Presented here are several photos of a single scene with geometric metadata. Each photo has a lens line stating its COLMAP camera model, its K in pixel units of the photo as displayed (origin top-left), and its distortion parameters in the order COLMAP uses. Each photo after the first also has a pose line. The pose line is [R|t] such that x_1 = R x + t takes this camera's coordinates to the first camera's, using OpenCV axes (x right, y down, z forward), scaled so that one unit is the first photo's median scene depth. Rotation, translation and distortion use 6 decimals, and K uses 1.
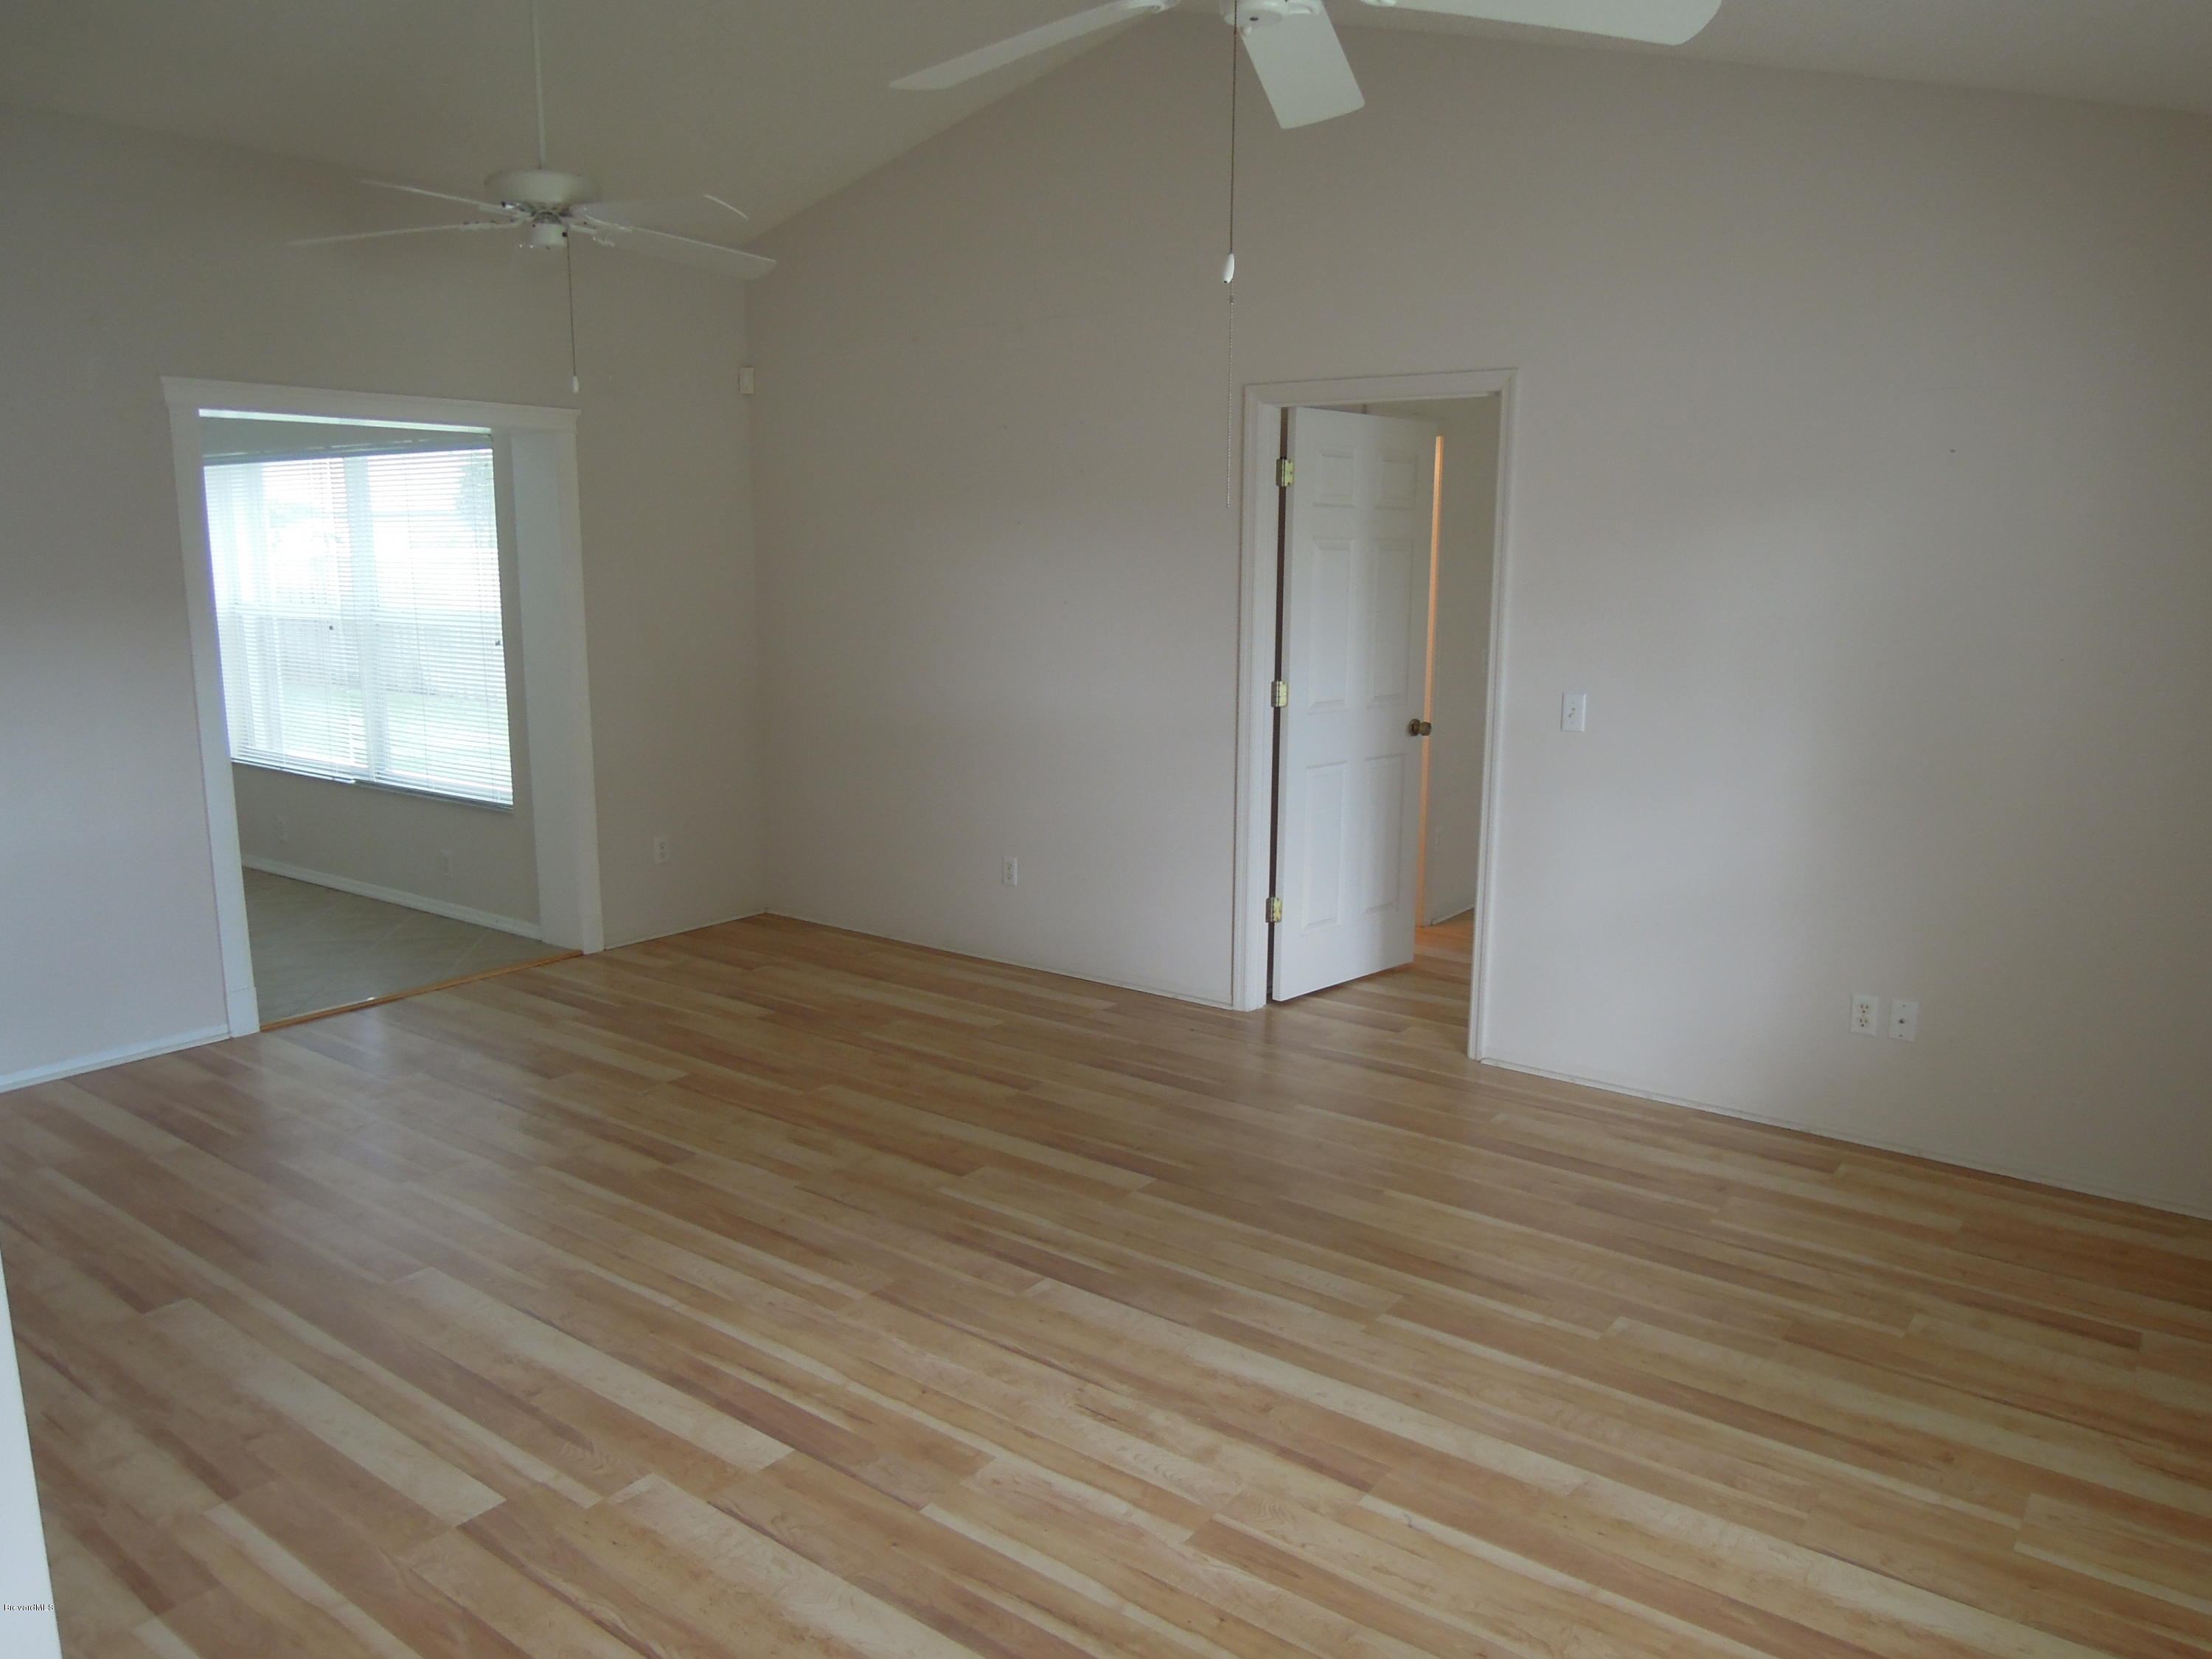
lens RADIAL K [[1576.9, 0, 1119.1], [0, 1576.9, 836.7], [0, 0, 1]] dist [-0.020504, -0.003828]
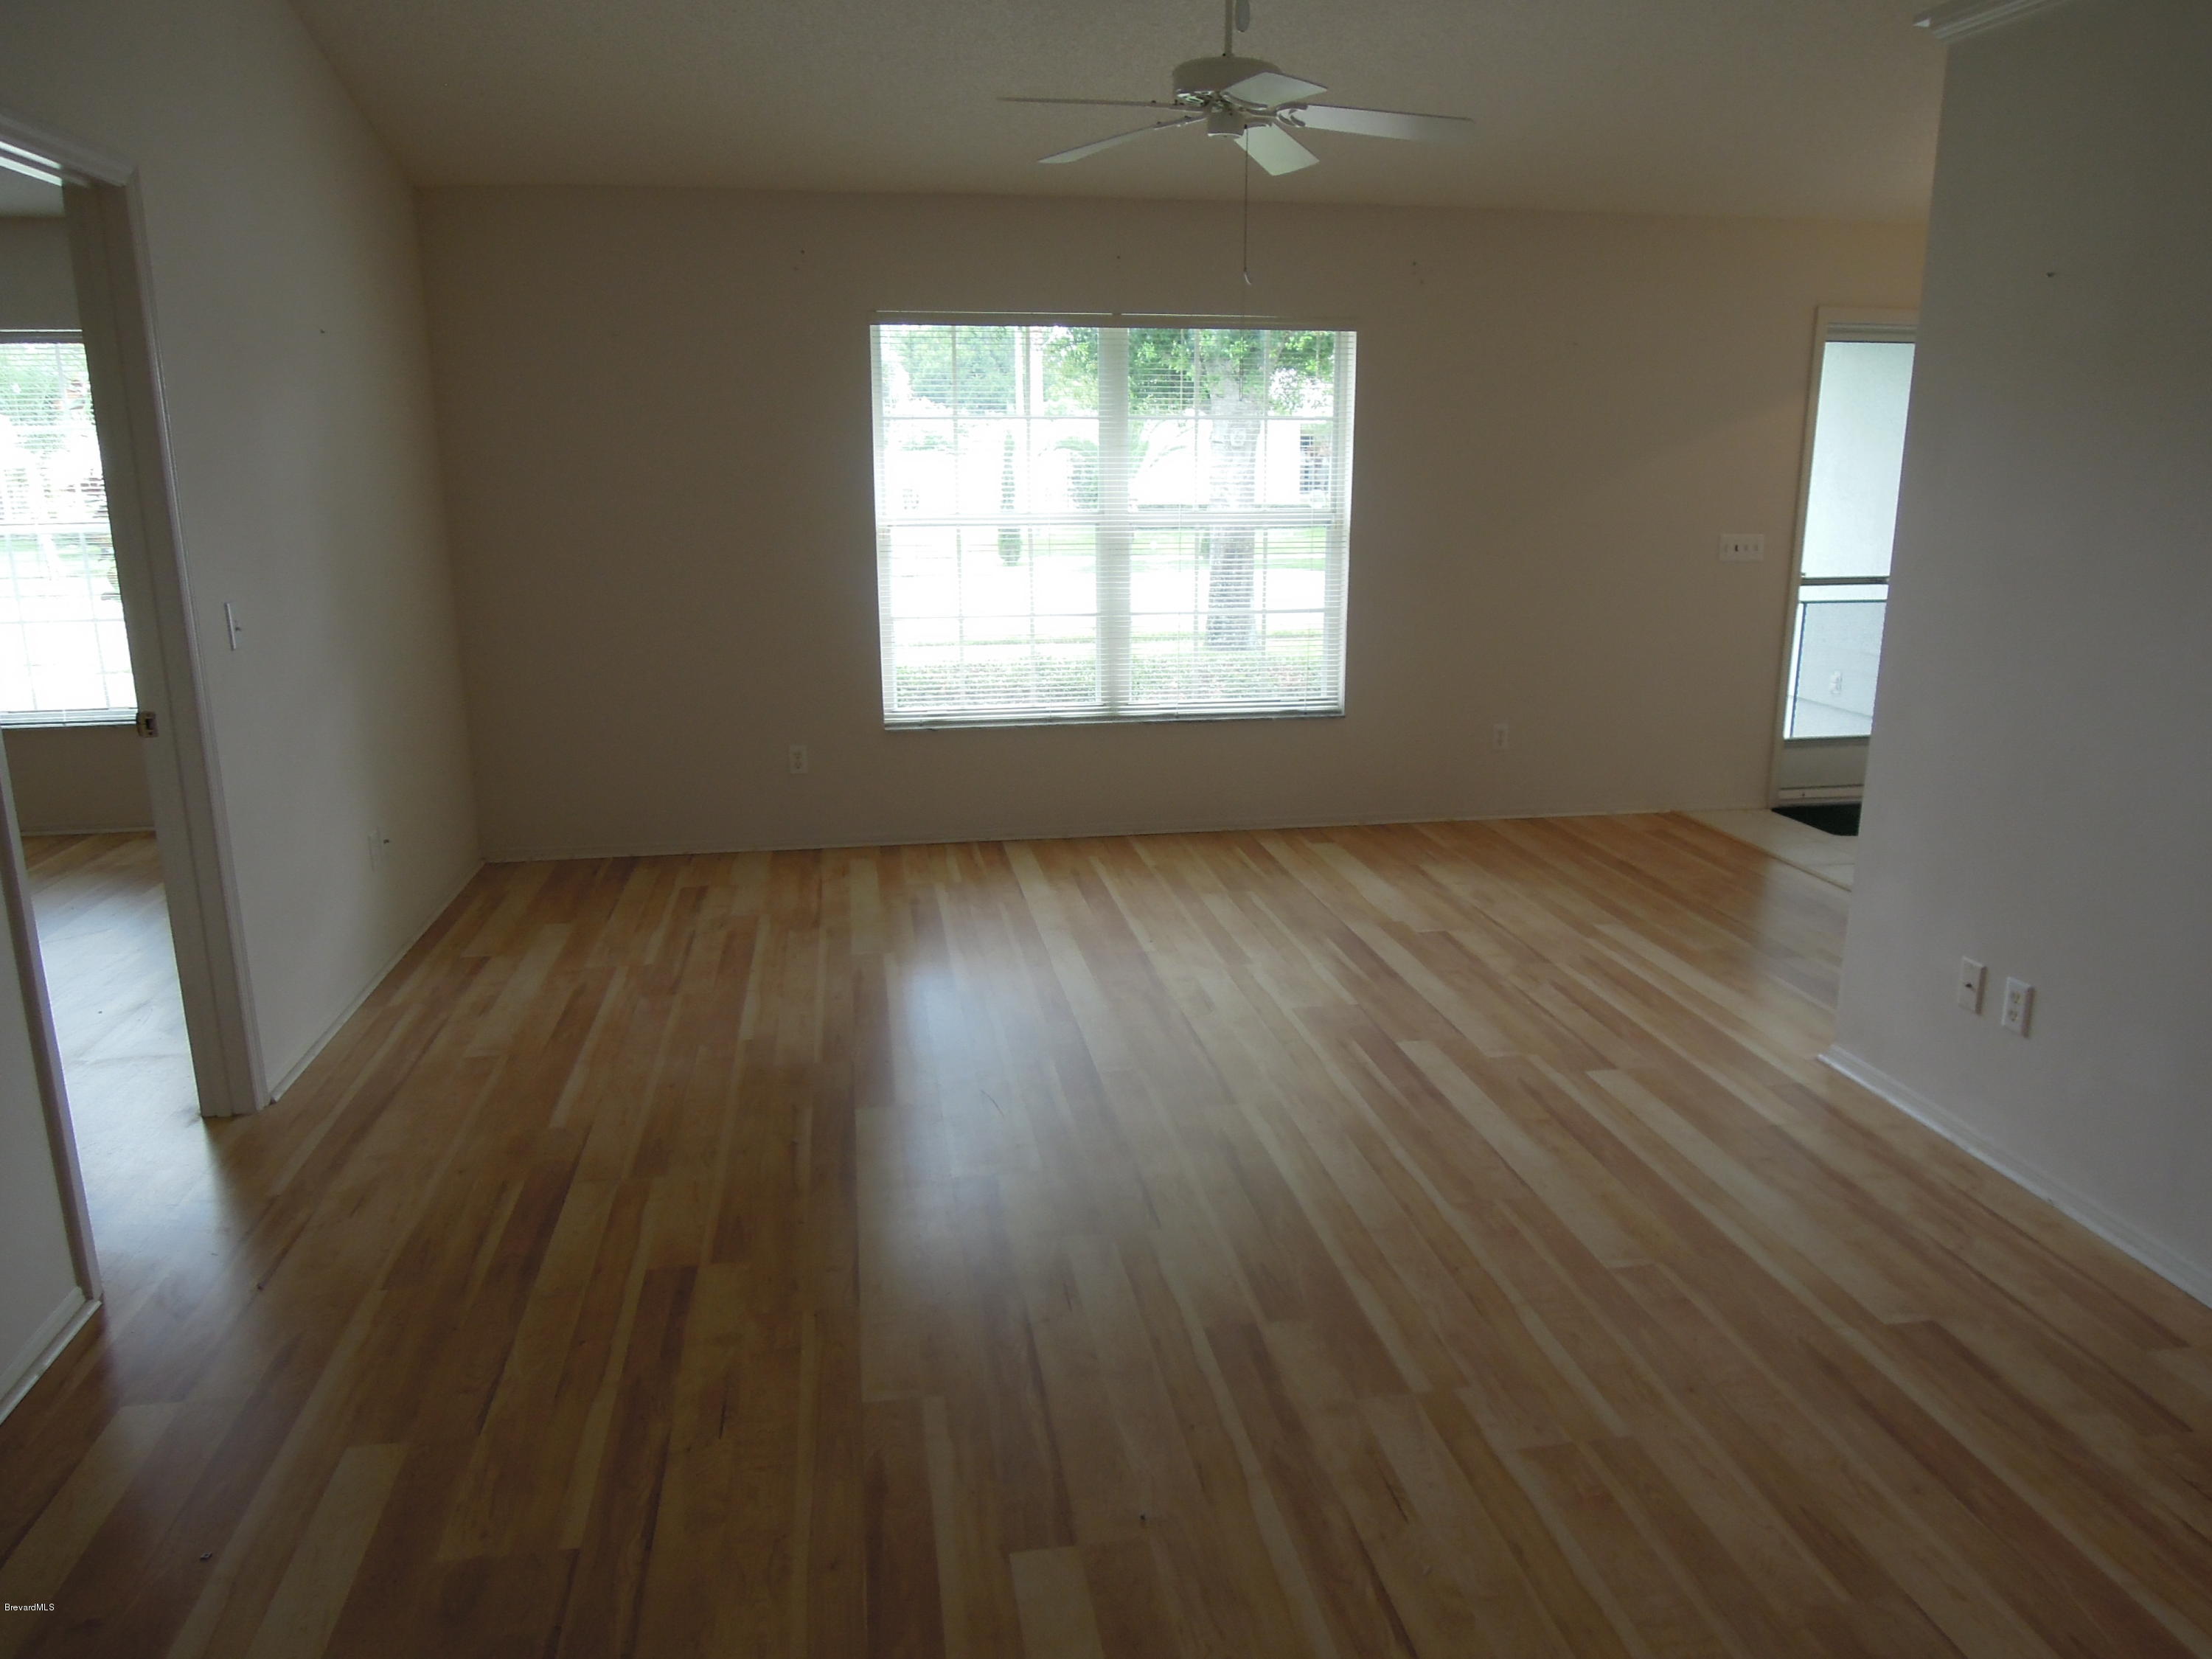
lens RADIAL K [[1576.9, 0, 1098.9], [0, 1576.9, 836.9], [0, 0, 1]] dist [-0.020504, -0.003828]
pose [[-0.715854, -0.171618, 0.676831, -0.670978], [0.122801, 0.923273, 0.363987, -0.246977], [-0.687367, 0.343677, -0.639854, 1.425257]]
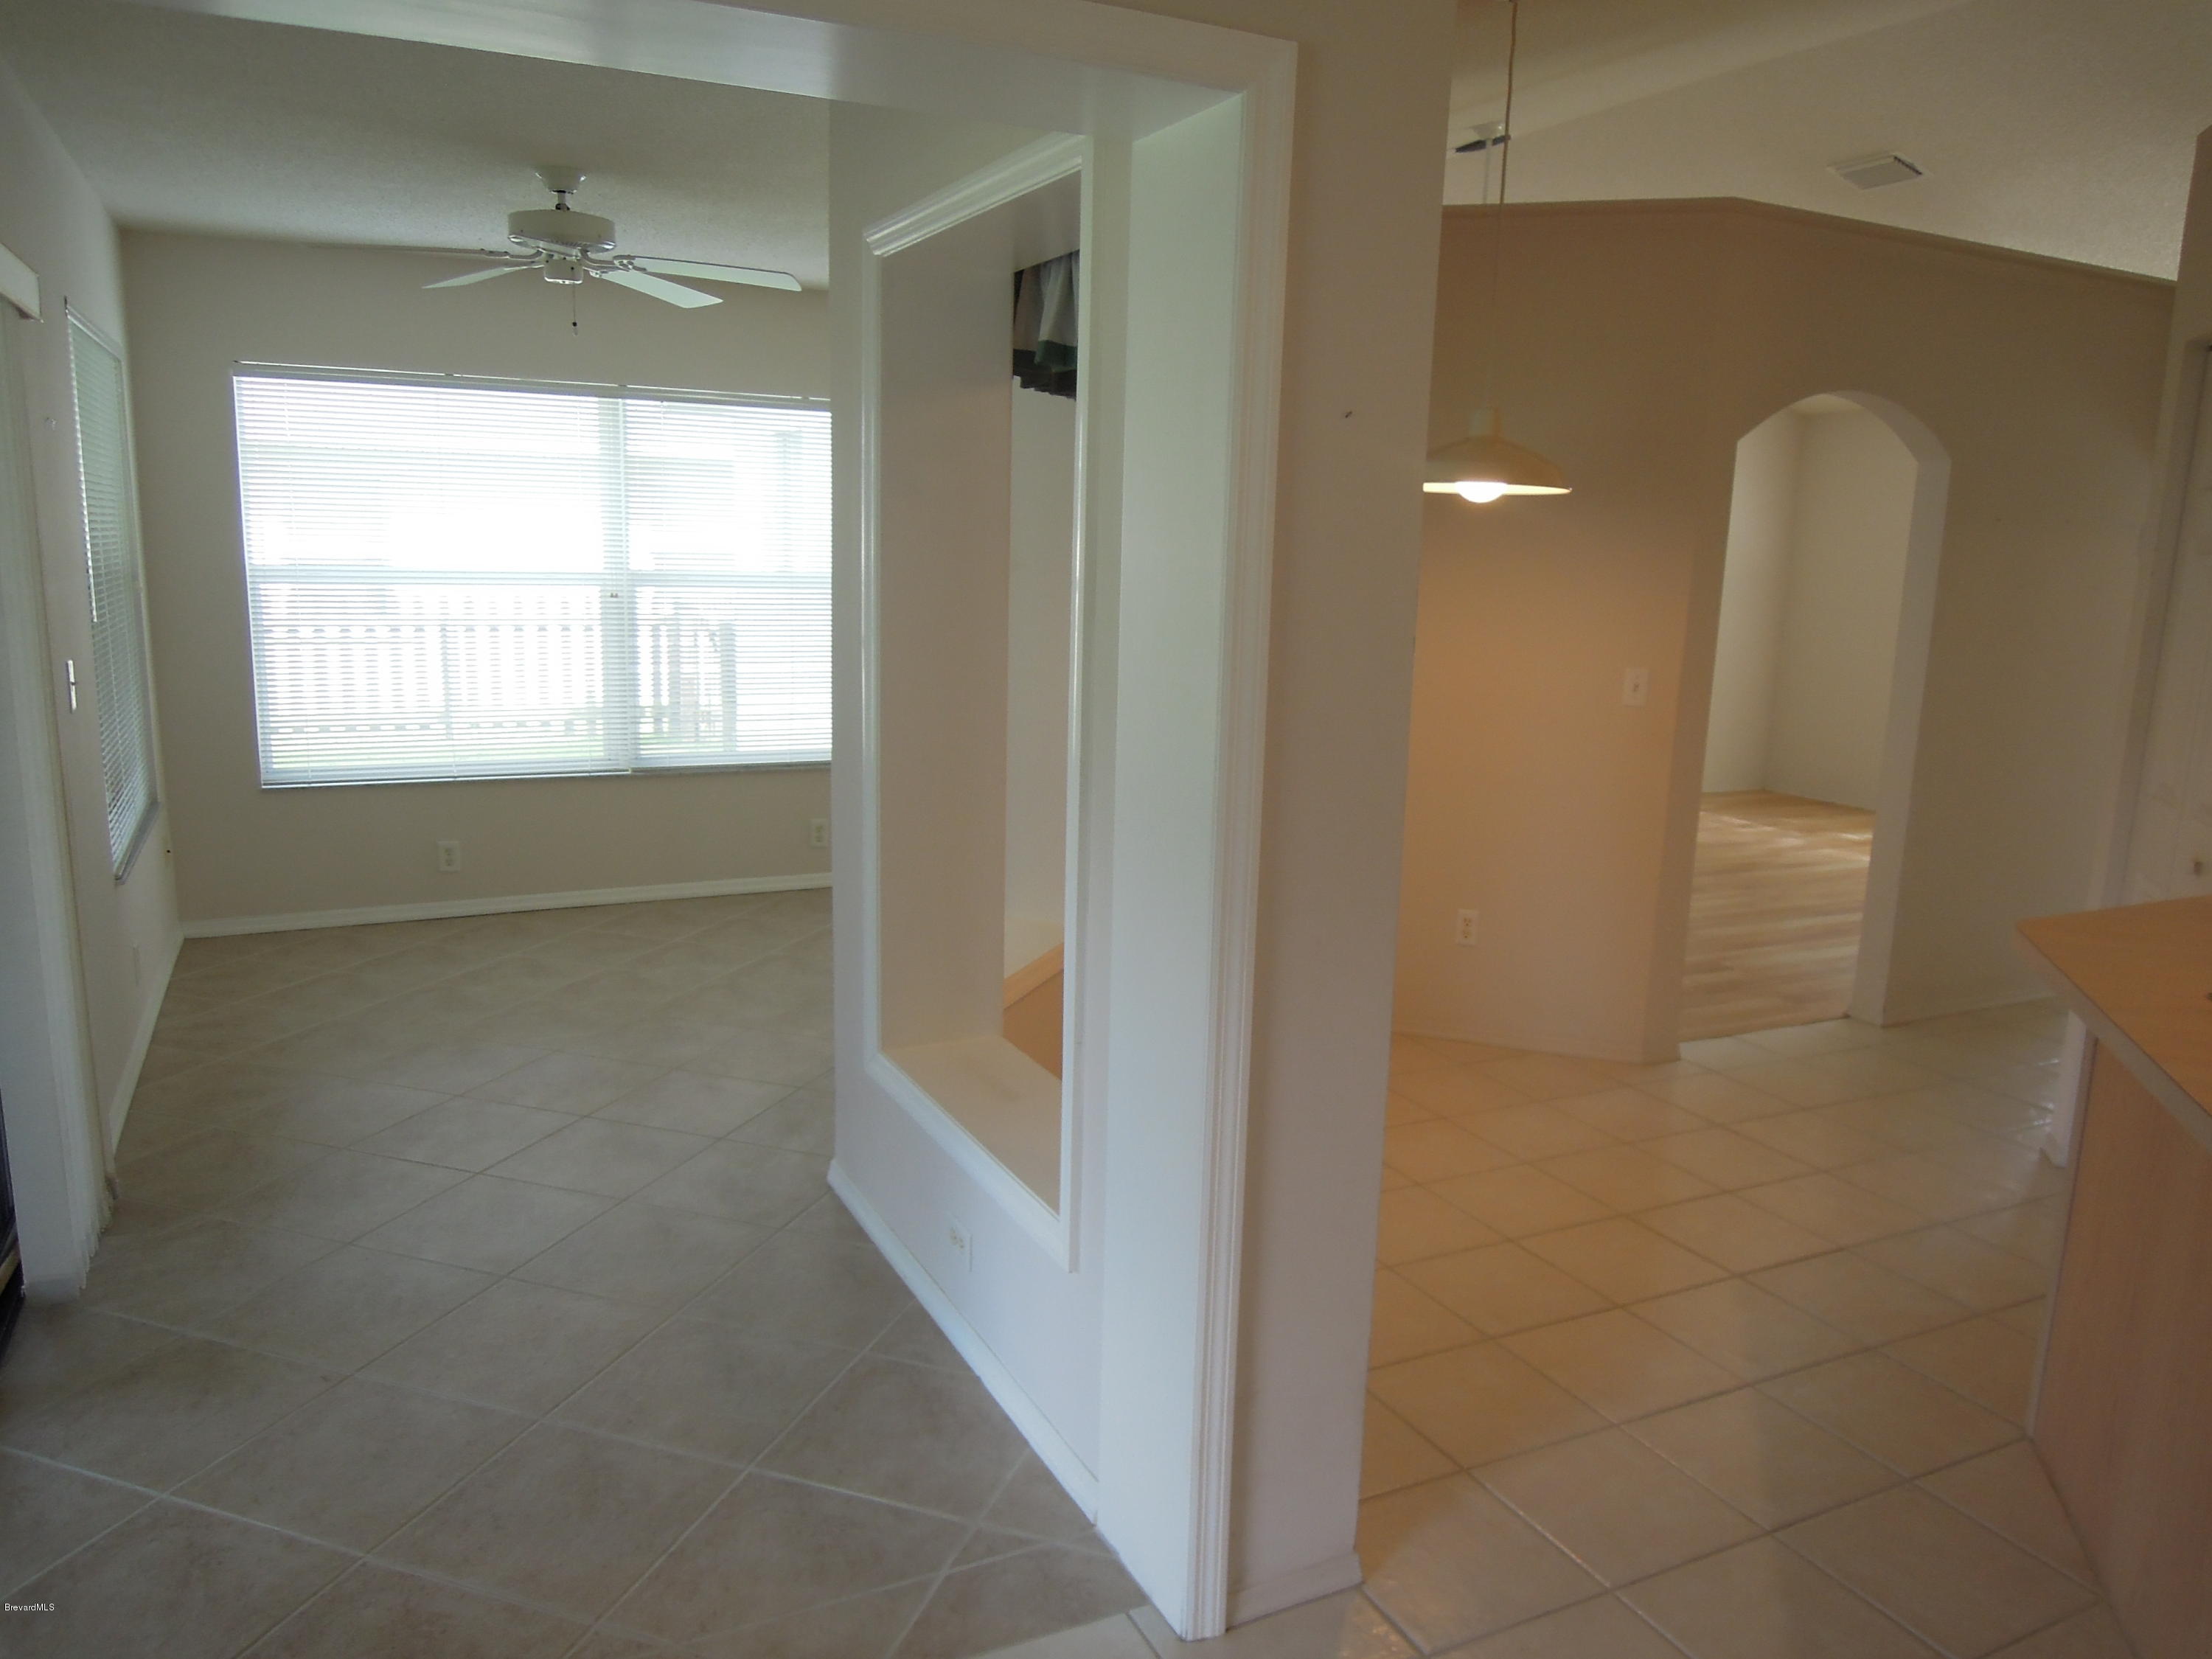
lens RADIAL K [[1576.9, 0, 1113.1], [0, 1576.9, 835.5], [0, 0, 1]] dist [-0.020504, -0.003828]
pose [[0.444032, -0.155137, 0.882478, -2.015377], [0.132921, 0.985404, 0.106350, -0.101758], [-0.886097, 0.070077, 0.458172, 0.646162]]
